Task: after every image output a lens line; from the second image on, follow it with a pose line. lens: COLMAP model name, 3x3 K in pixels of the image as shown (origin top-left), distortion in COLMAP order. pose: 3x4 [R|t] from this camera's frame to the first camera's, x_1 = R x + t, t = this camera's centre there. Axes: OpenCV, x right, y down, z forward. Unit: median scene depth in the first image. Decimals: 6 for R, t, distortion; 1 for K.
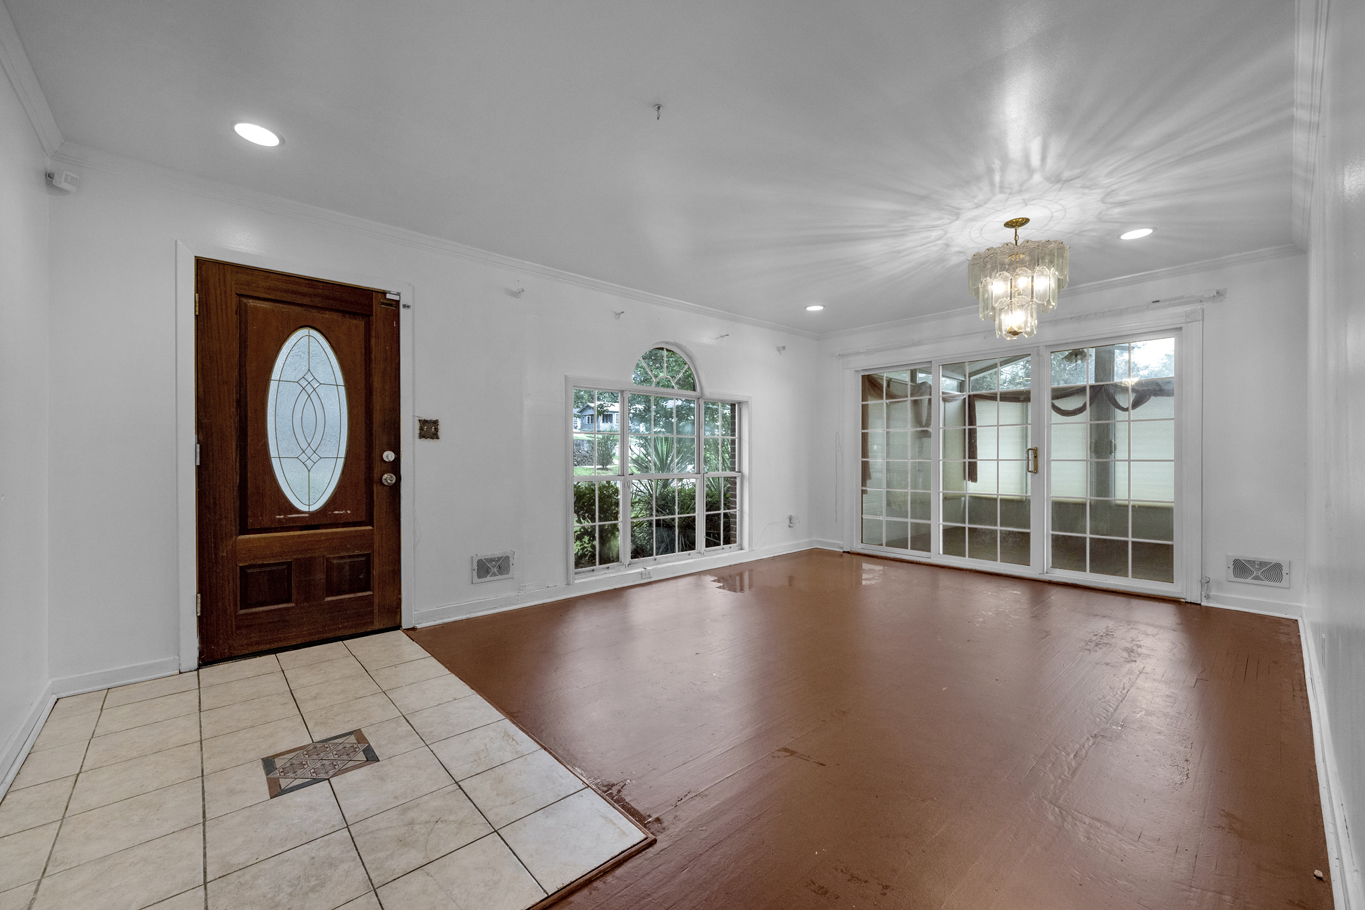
lens RADIAL K [[541.5, 0, 682.5], [0, 541.5, 455.0], [0, 0, 1]] dist [-0.000493, -0.000121]
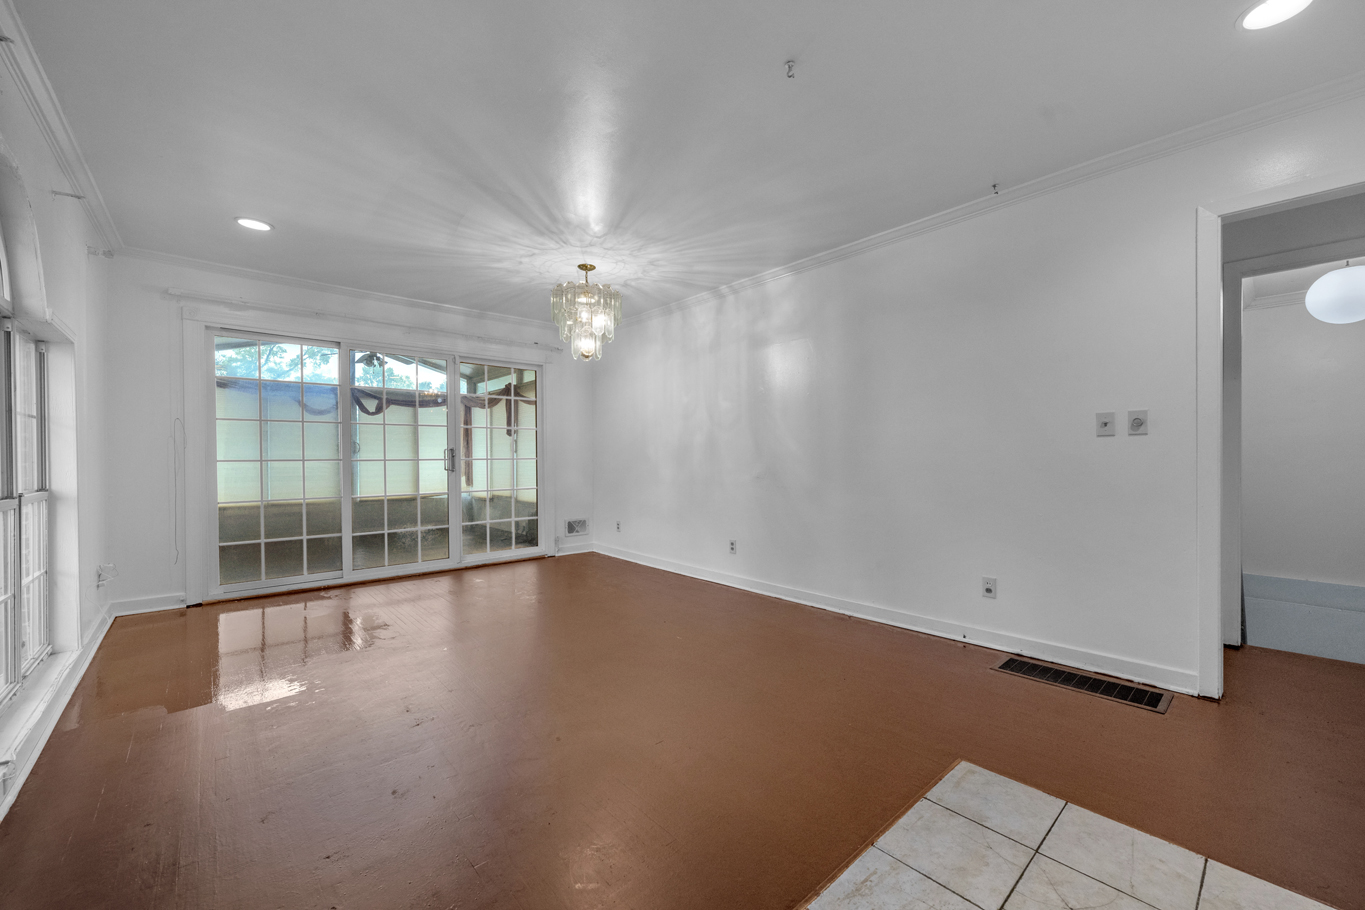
lens RADIAL K [[541.5, 0, 682.5], [0, 541.5, 455.0], [0, 0, 1]] dist [-0.000493, -0.000121]
pose [[0.003707, 0.002003, 0.999991, -0.507022], [-0.000898, 0.999998, -0.002000, 0.002623], [-0.999993, -0.000891, 0.003709, 0.633656]]
